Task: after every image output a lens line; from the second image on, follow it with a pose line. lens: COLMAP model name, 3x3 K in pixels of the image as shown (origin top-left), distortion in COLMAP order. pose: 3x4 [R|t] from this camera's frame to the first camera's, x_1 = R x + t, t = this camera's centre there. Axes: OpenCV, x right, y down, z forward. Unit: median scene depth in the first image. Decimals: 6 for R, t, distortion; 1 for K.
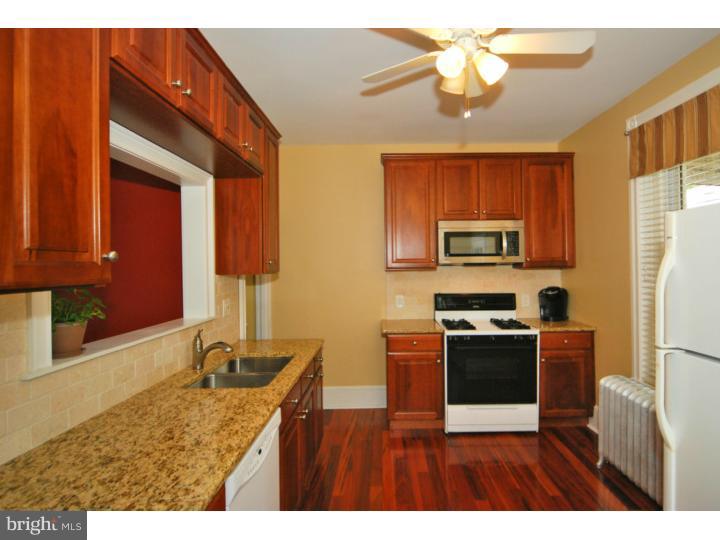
lens RADIAL K [[419.1, 0, 377.3], [0, 419.1, 255.1], [0, 0, 1]] dist [-0.001344, 0.000030]
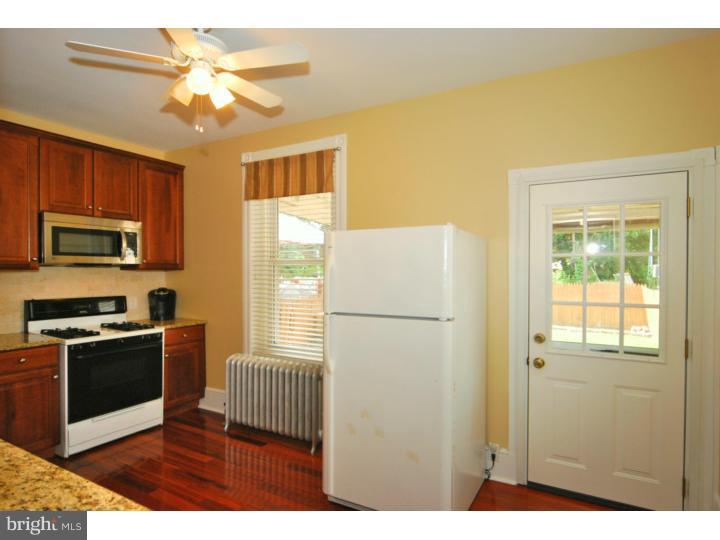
lens RADIAL K [[419.1, 0, 377.3], [0, 419.1, 255.1], [0, 0, 1]] dist [-0.001344, 0.000030]
pose [[0.485055, 0.040367, 0.873551, -0.275193], [-0.023964, 0.999172, -0.032865, 0.016901], [-0.874155, -0.004992, 0.485621, 0.015048]]
